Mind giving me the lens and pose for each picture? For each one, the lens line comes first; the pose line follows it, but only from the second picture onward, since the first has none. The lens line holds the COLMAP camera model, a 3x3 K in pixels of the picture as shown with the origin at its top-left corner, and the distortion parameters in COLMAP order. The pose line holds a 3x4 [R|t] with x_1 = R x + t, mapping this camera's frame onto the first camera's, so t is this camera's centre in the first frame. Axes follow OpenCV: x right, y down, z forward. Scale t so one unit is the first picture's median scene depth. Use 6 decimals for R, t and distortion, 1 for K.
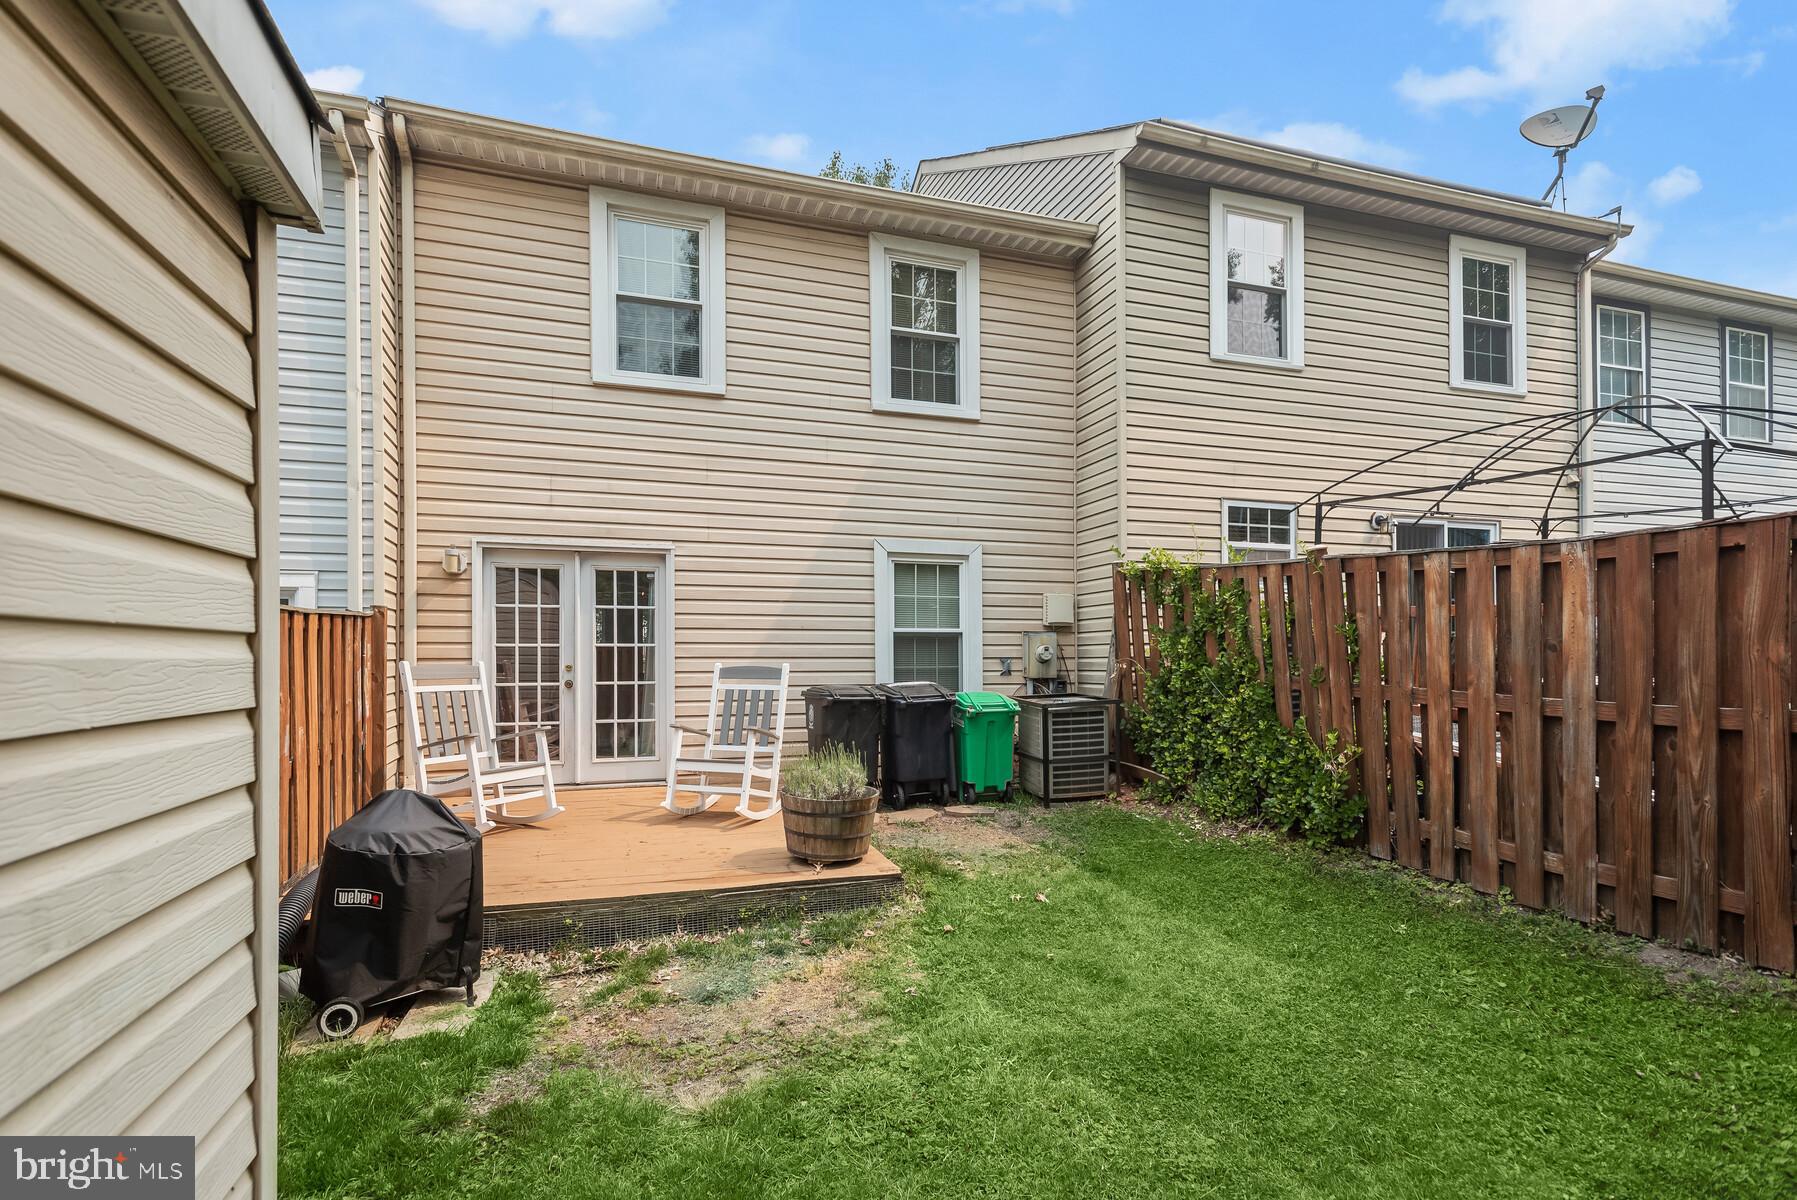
lens RADIAL K [[852.5, 0, 891.5], [0, 852.5, 646.7], [0, 0, 1]] dist [0.018159, -0.000009]
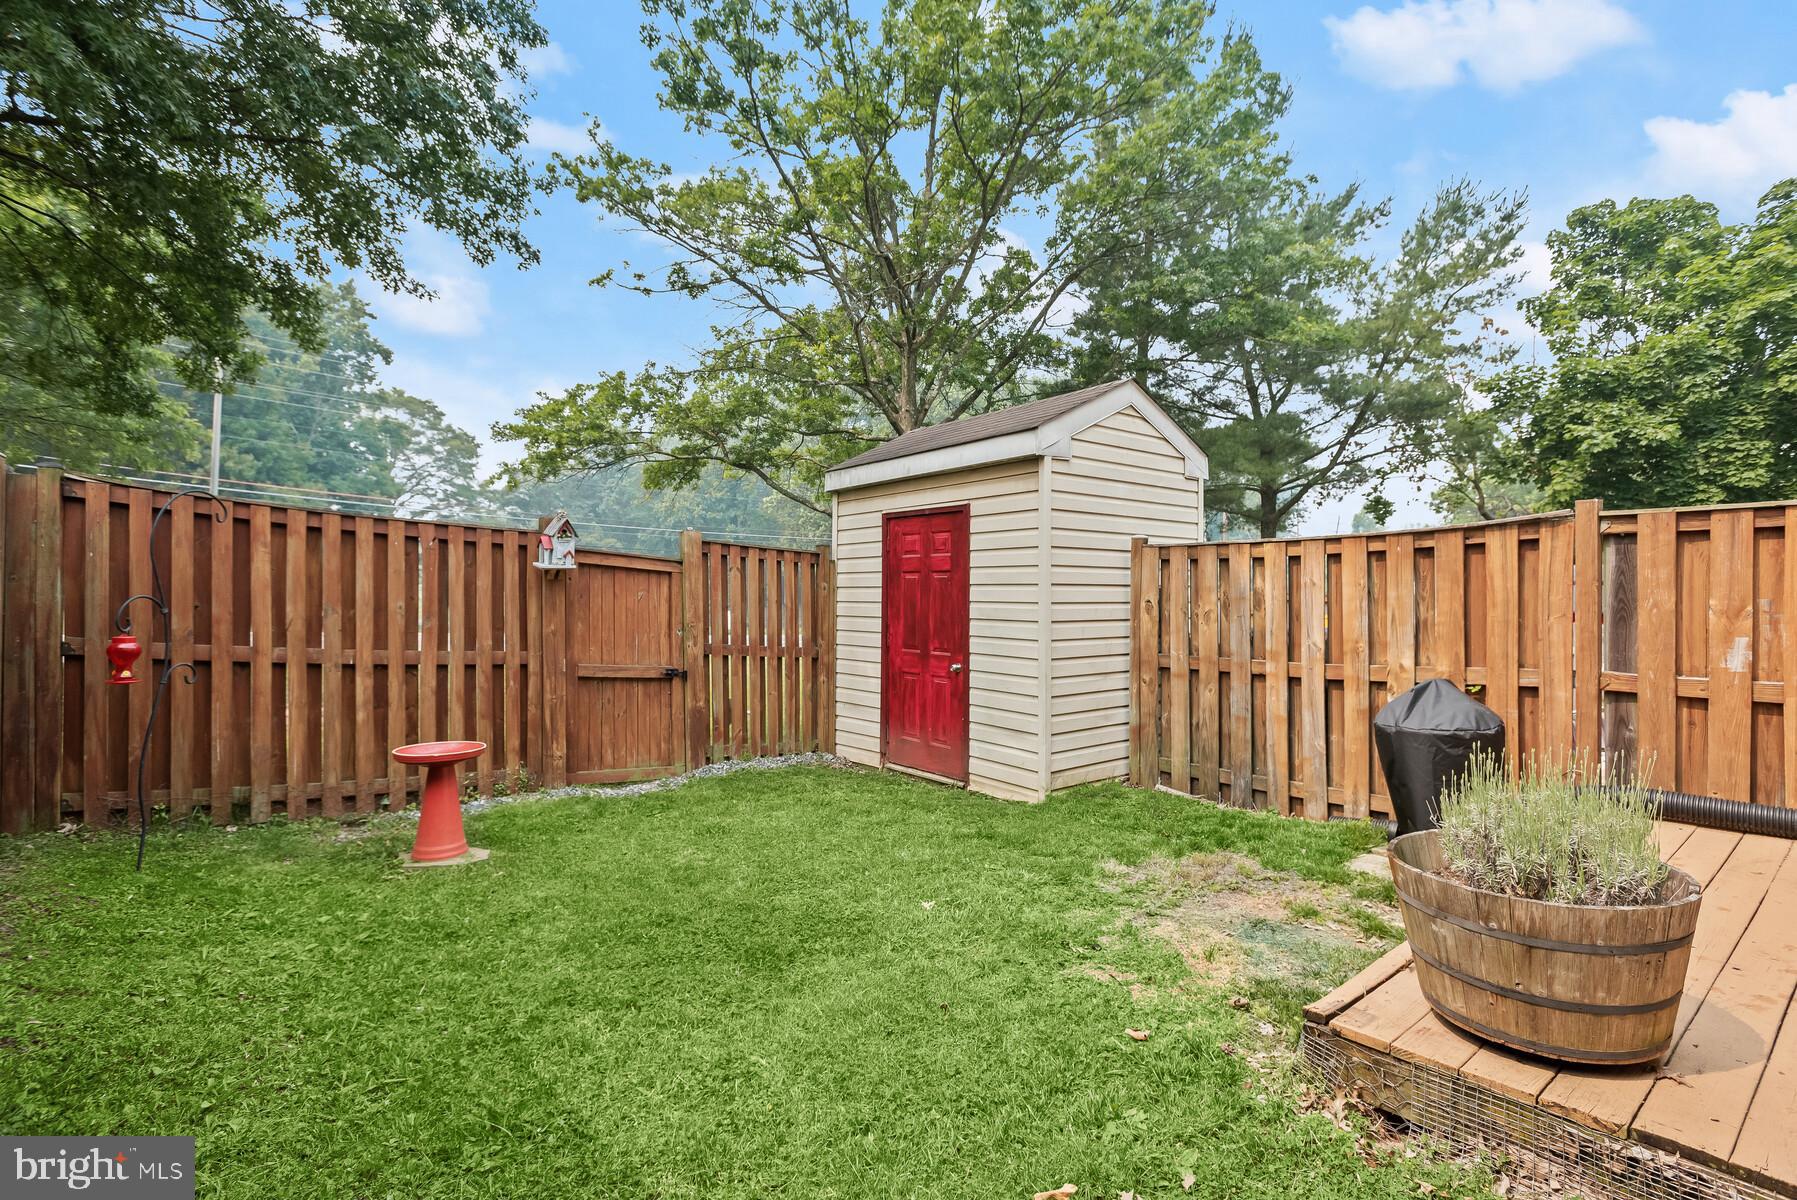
lens RADIAL K [[837.0, 0, 903.0], [0, 837.0, 598.4], [0, 0, 1]] dist [0.016853, -0.000223]
pose [[-0.934698, 0.004029, -0.355421, 0.269487], [0.003920, 0.999992, 0.001025, 0.029453], [0.355423, -0.000435, -0.934706, 0.971902]]
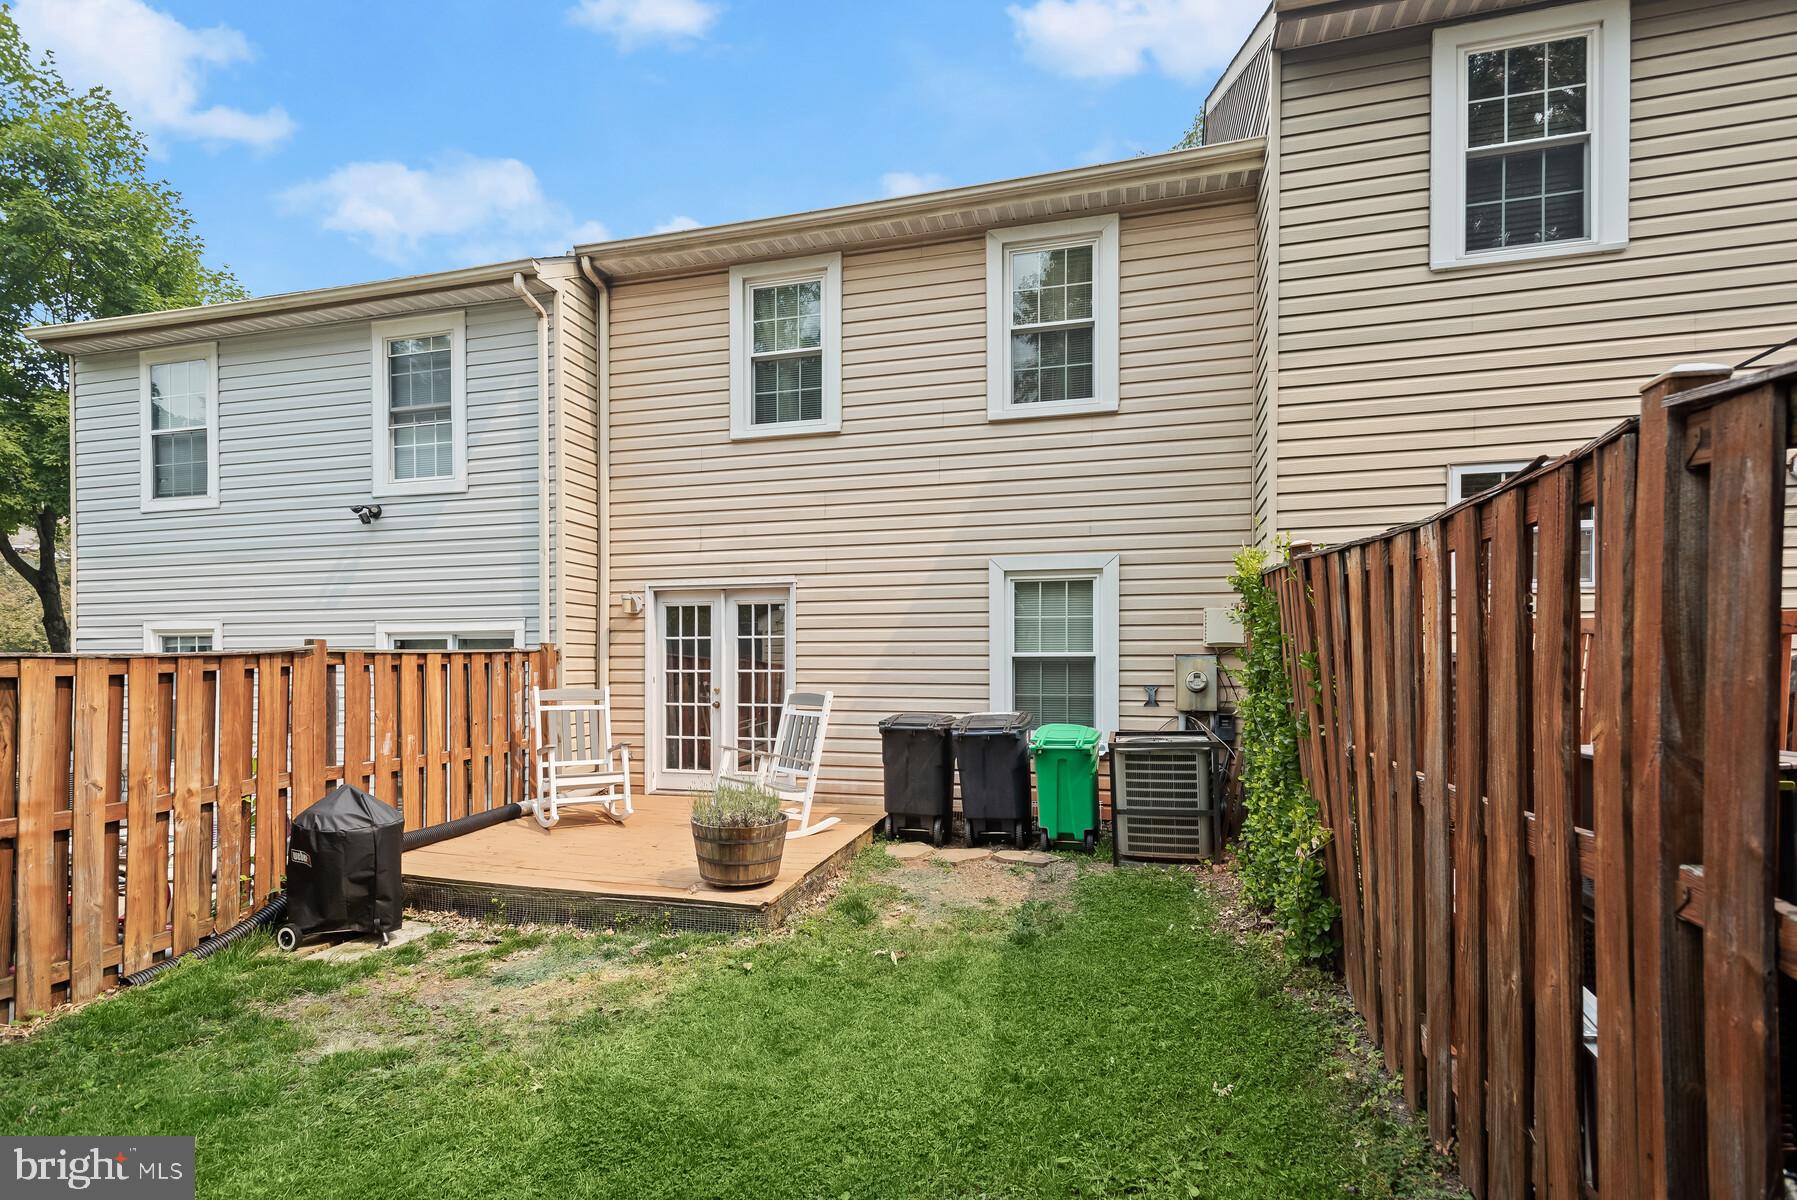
lens RADIAL K [[872.7, 0, 884.6], [0, 872.7, 666.9], [0, 0, 1]] dist [0.016707, -0.001759]
pose [[0.826736, 0.000511, -0.562590, 0.516456], [0.004790, 0.999957, 0.007948, -0.017498], [0.562570, -0.009266, 0.826698, 0.167775]]
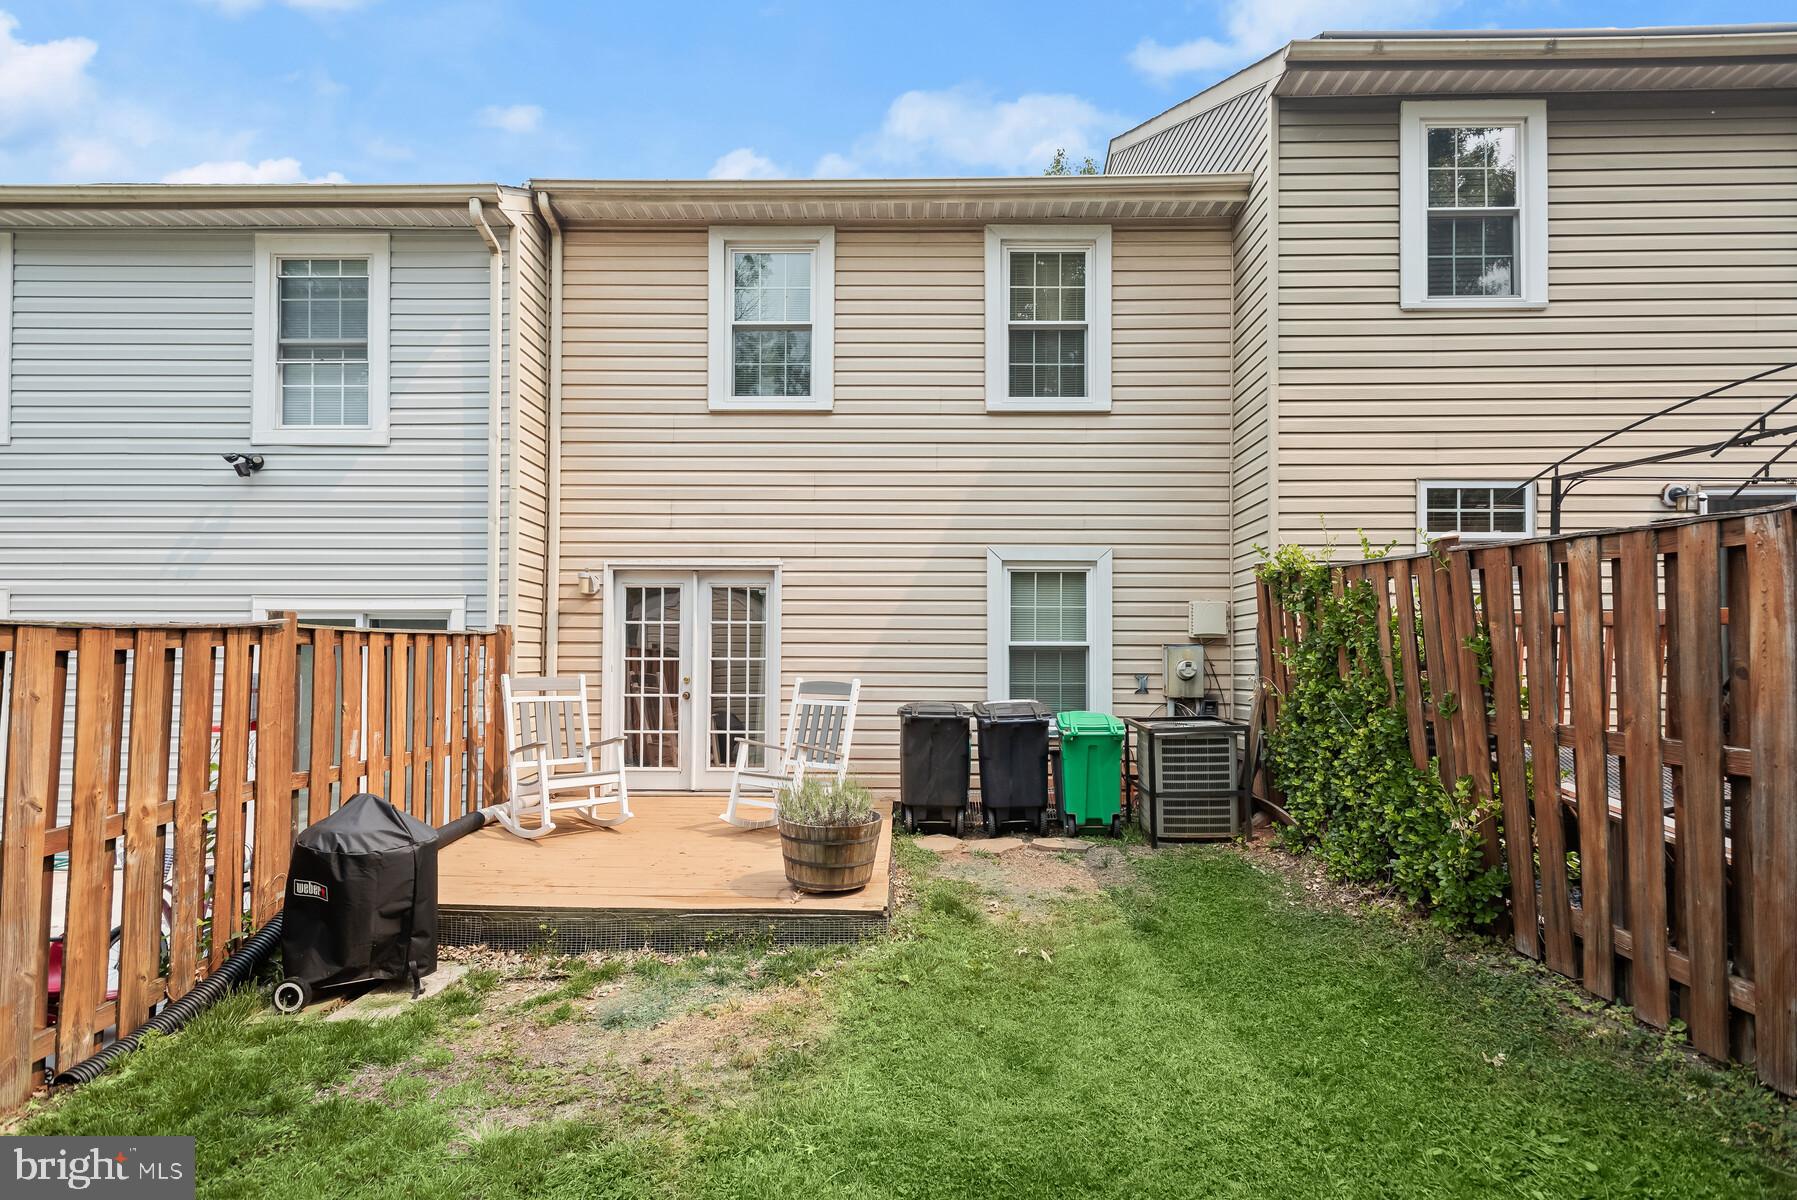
lens RADIAL K [[848.7, 0, 898.3], [0, 848.7, 644.0], [0, 0, 1]] dist [0.024386, -0.010029]
pose [[0.943748, -0.002600, -0.330654, 0.239894], [-0.002096, 0.999902, -0.013847, -0.007067], [0.330658, 0.013761, 0.943650, 0.097489]]
